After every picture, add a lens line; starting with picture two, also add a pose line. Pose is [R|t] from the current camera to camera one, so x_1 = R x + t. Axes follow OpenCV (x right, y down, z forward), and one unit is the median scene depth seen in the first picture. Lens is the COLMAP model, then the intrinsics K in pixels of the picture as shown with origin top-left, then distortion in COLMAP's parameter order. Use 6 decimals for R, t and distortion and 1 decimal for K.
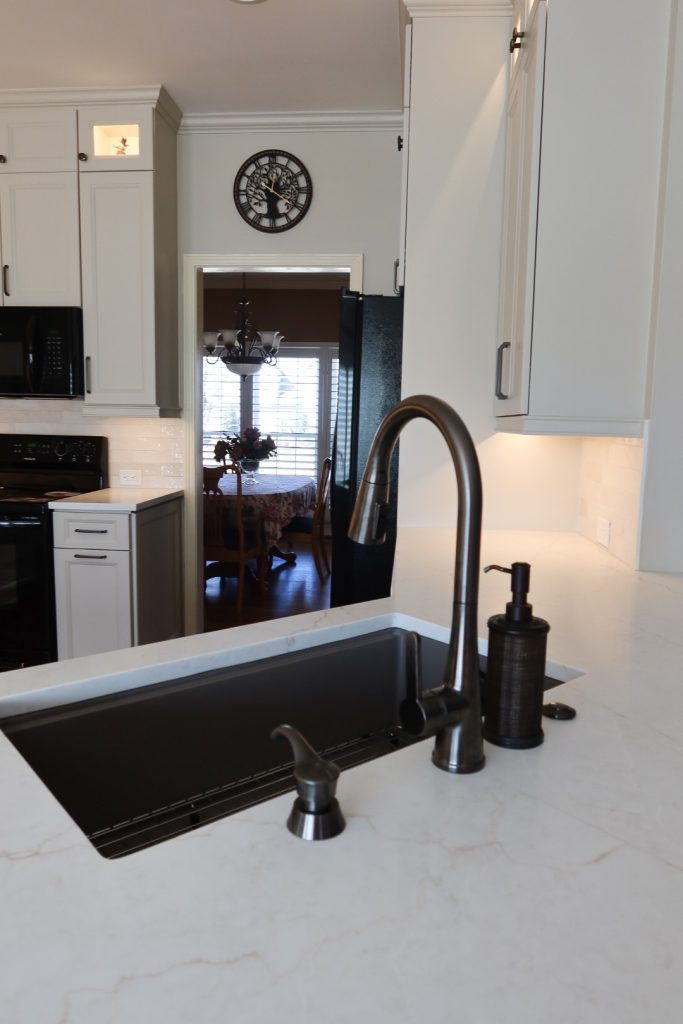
lens RADIAL K [[705.7, 0, 341.5], [0, 705.7, 512.0], [0, 0, 1]] dist [-0.027912, 0.009284]
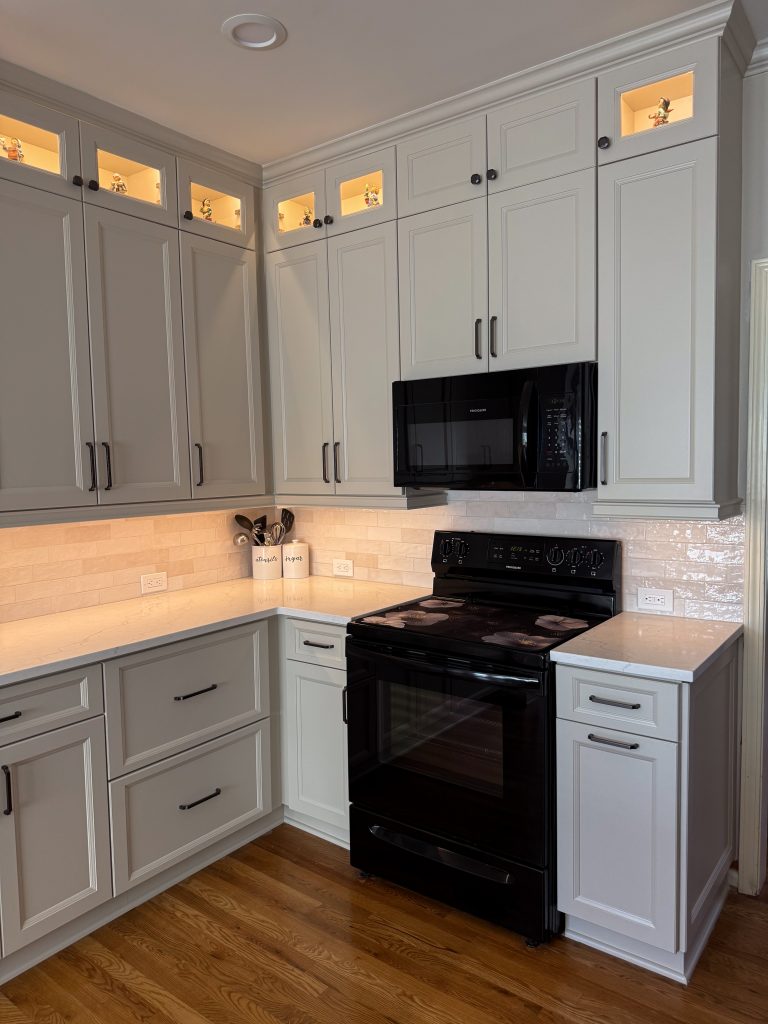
lens RADIAL K [[824.9, 0, 384.0], [0, 824.9, 512.0], [0, 0, 1]] dist [0.002435, -0.013684]
pose [[0.856800, -0.020493, -0.515242, -0.137992], [-0.024604, 0.996447, -0.080548, -0.076946], [0.515062, 0.081691, 0.853251, 0.222147]]
